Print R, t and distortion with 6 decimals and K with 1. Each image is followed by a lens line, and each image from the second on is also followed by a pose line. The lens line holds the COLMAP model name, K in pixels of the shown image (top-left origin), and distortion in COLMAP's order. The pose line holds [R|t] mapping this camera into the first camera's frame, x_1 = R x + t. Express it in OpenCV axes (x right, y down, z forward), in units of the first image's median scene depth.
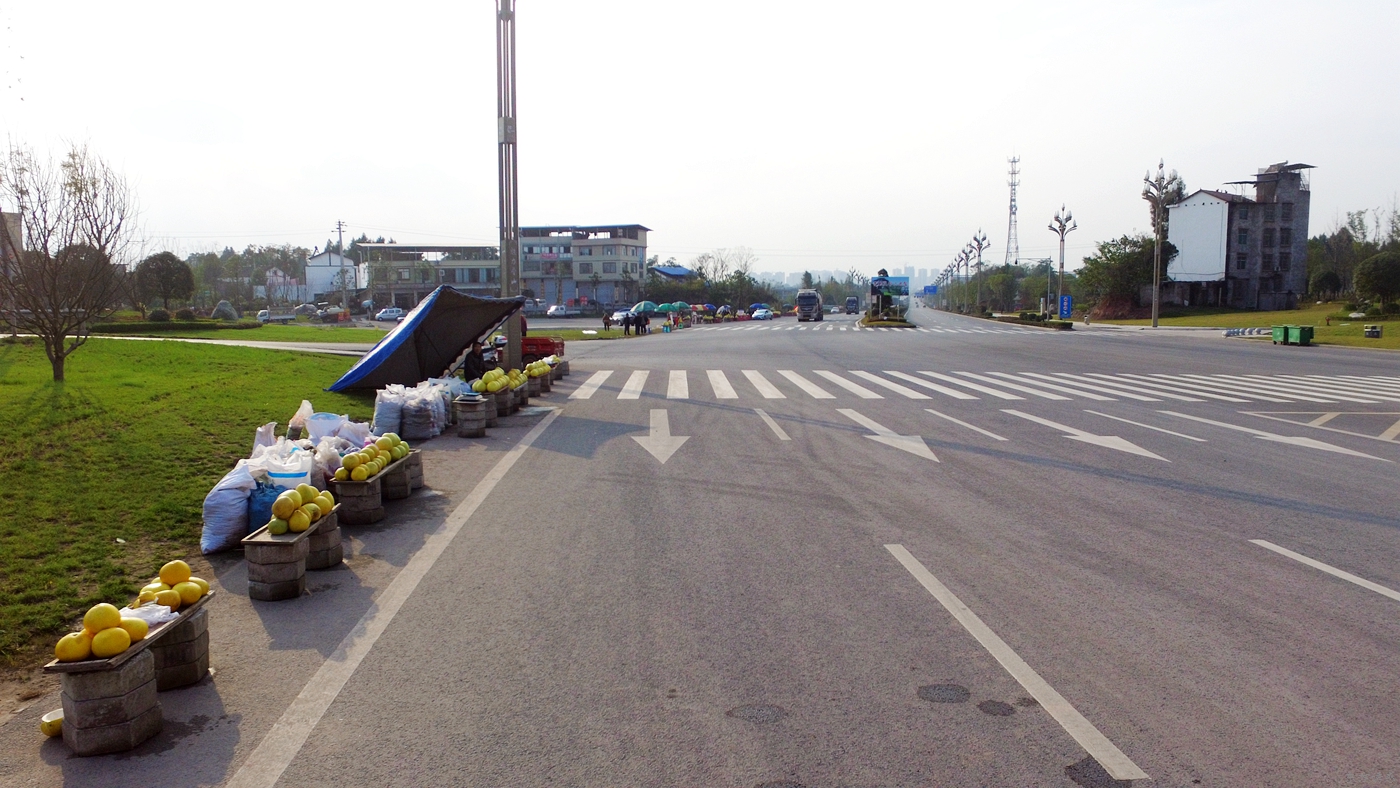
lens RADIAL K [[942.6, 0, 701.3], [0, 942.6, 407.5], [0, 0, 1]] dist [-0.126743, 0.095669]
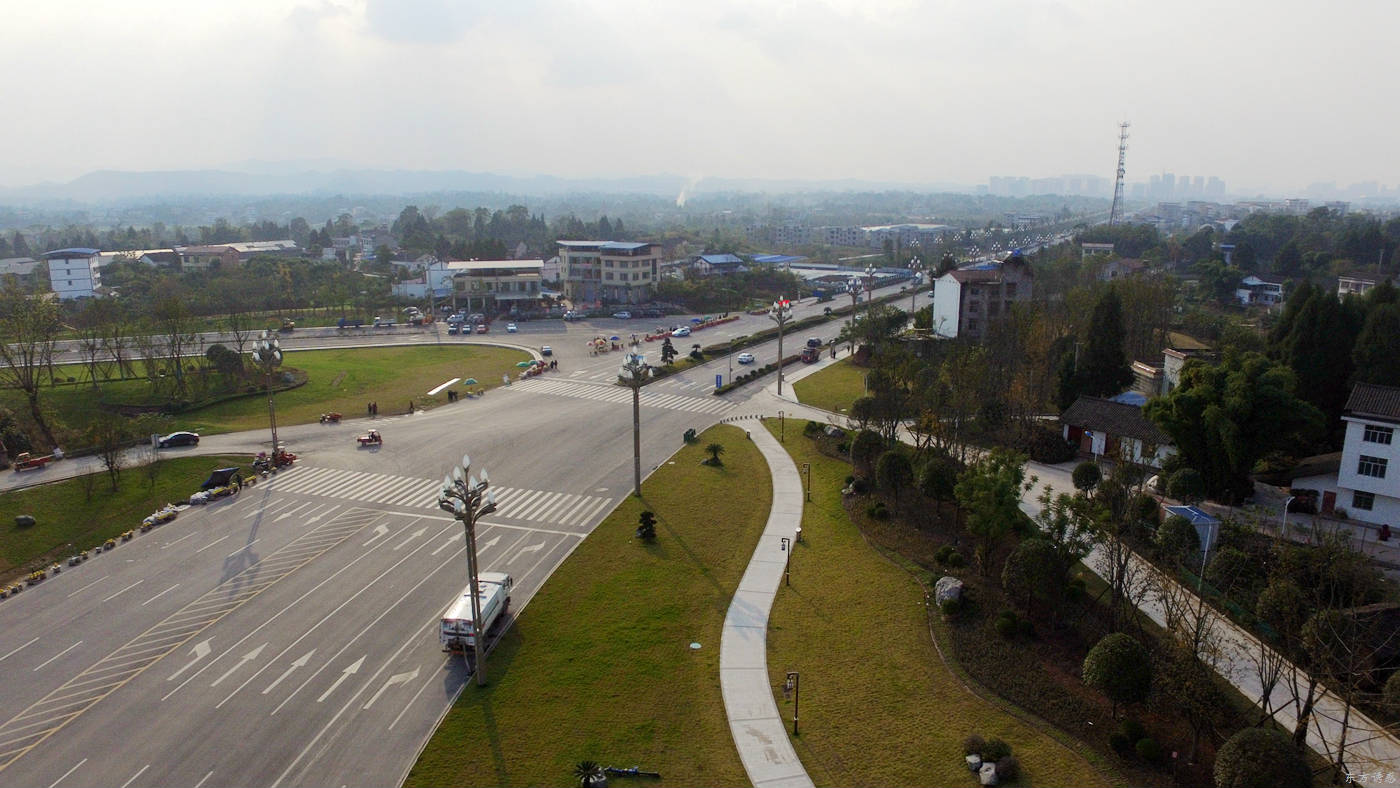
lens RADIAL K [[942.6, 0, 701.3], [0, 942.6, 407.5], [0, 0, 1]] dist [-0.126743, 0.095669]
pose [[0.964019, 0.071185, -0.256124, 3.920582], [-0.041791, 0.992082, 0.118435, -1.285894], [0.262527, -0.103470, 0.959361, -3.418830]]
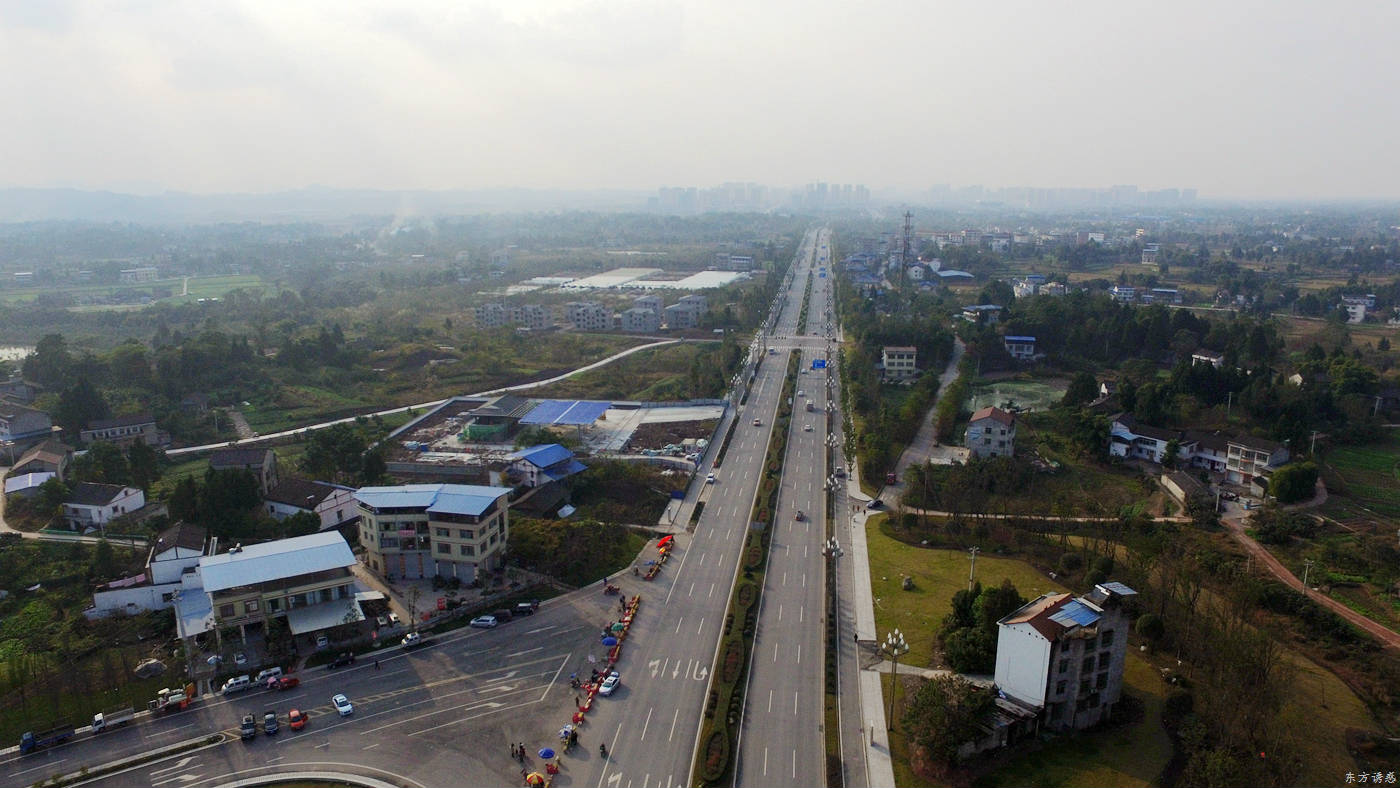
lens RADIAL K [[942.6, 0, 701.3], [0, 942.6, 407.5], [0, 0, 1]] dist [-0.126743, 0.095669]
pose [[0.996019, -0.012152, 0.088307, 0.637773], [0.002203, 0.993717, 0.111901, -4.143266], [-0.089112, -0.111261, 0.989788, 0.190558]]
